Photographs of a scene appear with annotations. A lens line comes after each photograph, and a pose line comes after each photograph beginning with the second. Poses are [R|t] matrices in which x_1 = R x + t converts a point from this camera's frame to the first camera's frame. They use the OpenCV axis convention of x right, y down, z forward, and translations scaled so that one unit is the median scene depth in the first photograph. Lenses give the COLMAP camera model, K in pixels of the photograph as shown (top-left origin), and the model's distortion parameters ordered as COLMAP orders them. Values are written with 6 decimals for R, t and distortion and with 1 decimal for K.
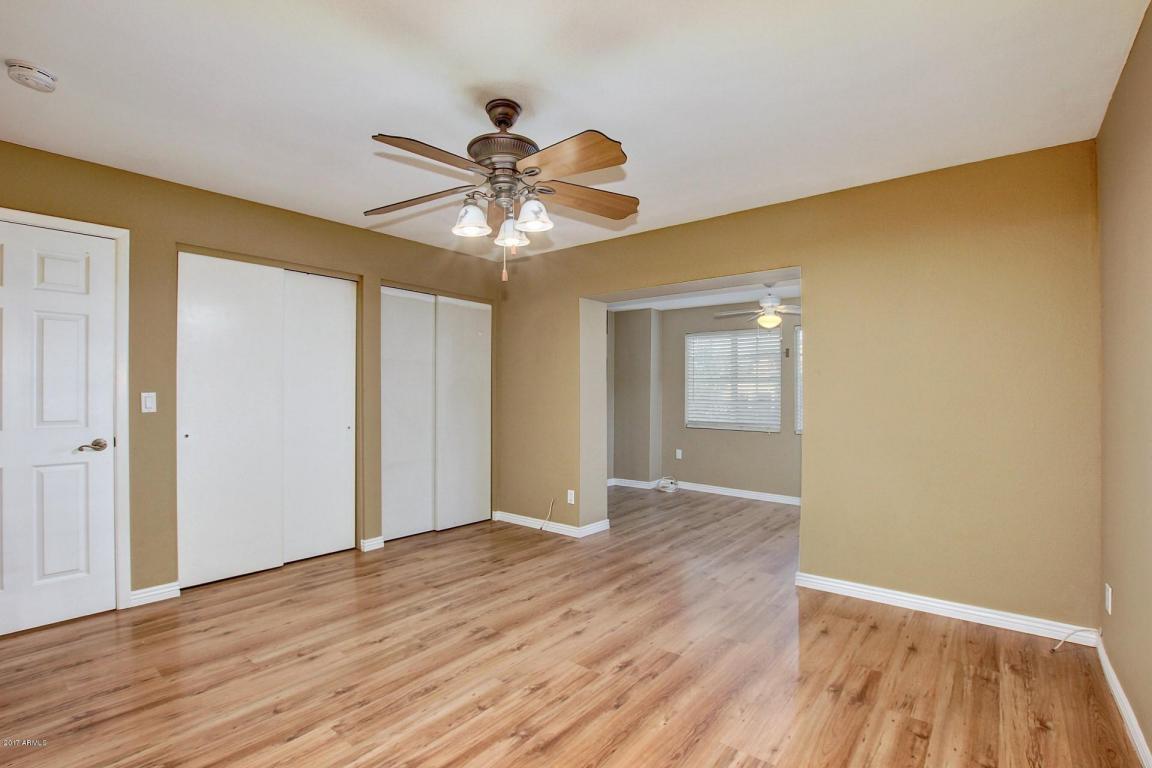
lens RADIAL K [[533.8, 0, 578.8], [0, 533.8, 392.4], [0, 0, 1]] dist [-0.035021, 0.004665]
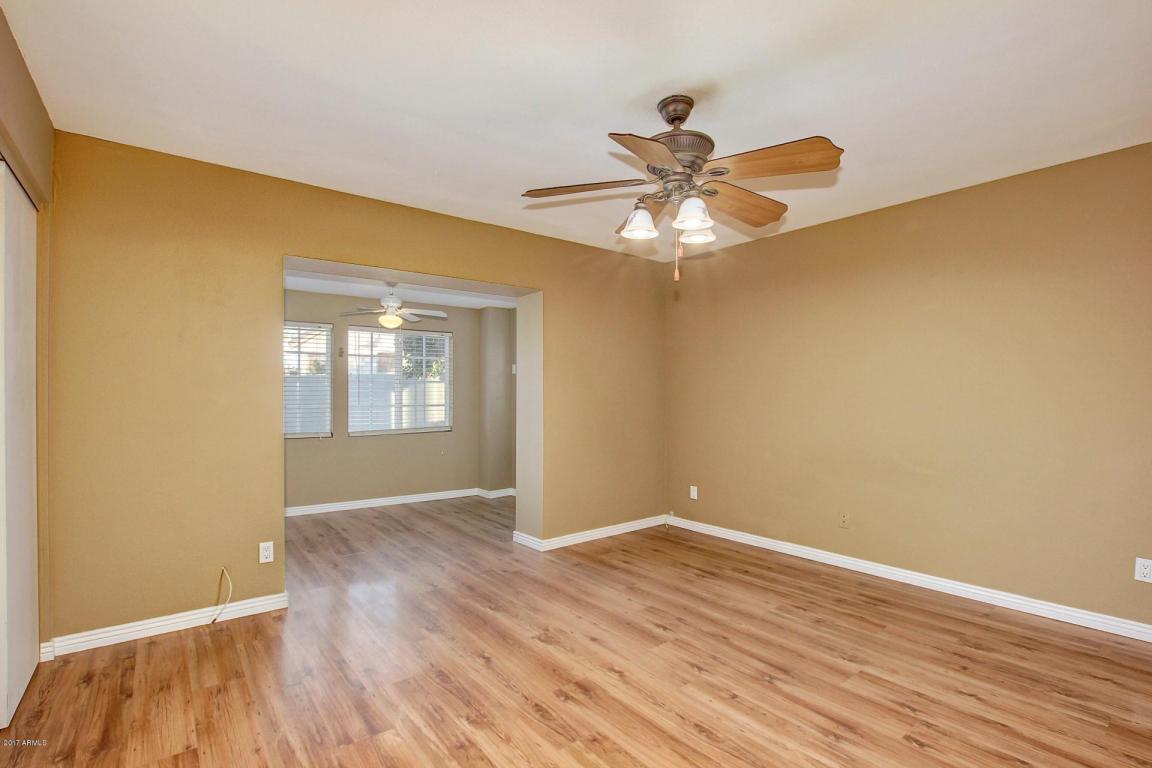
lens RADIAL K [[533.8, 0, 578.8], [0, 533.8, 392.4], [0, 0, 1]] dist [-0.035021, 0.004665]
pose [[0.216988, -0.000077, 0.976174, -1.111539], [0.002552, 0.999997, -0.000489, -0.002872], [-0.976171, 0.002597, 0.216987, 0.939435]]
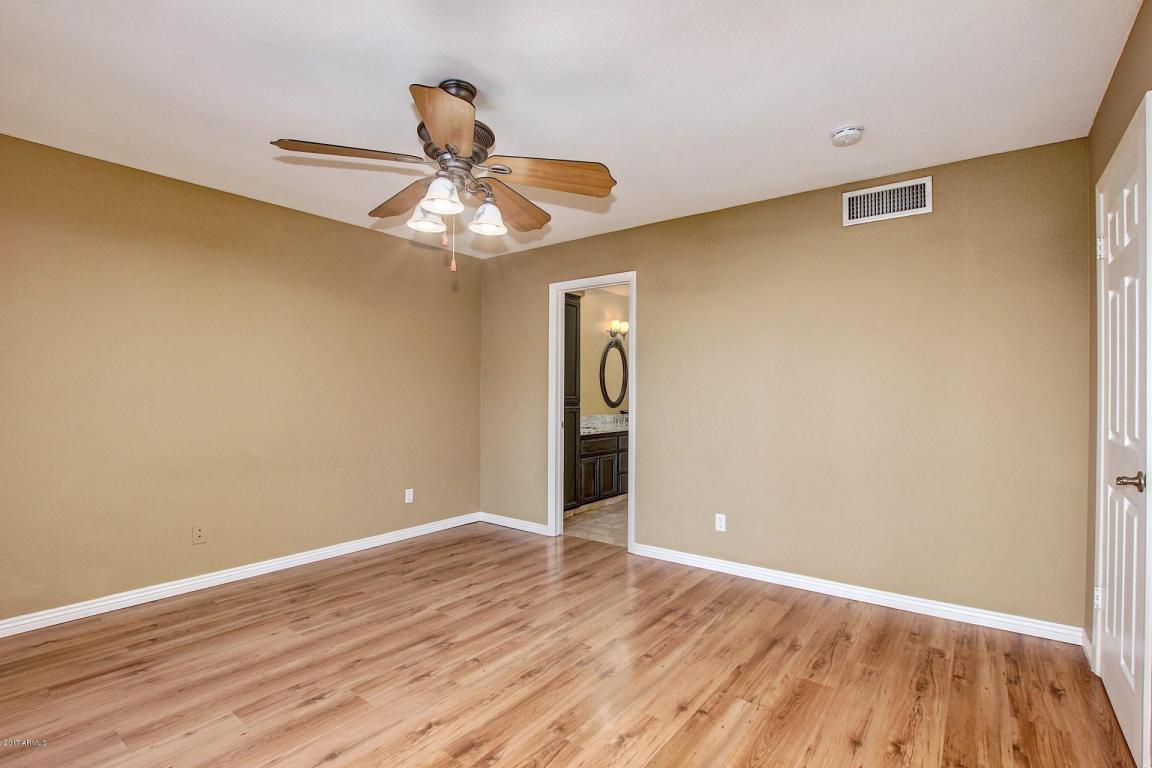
lens RADIAL K [[533.8, 0, 578.8], [0, 533.8, 392.4], [0, 0, 1]] dist [-0.035021, 0.004665]
pose [[-0.999559, -0.006299, -0.029022, -0.327614], [-0.006377, 0.999976, 0.002583, 0.002103], [0.029005, 0.002766, -0.999575, 1.905241]]
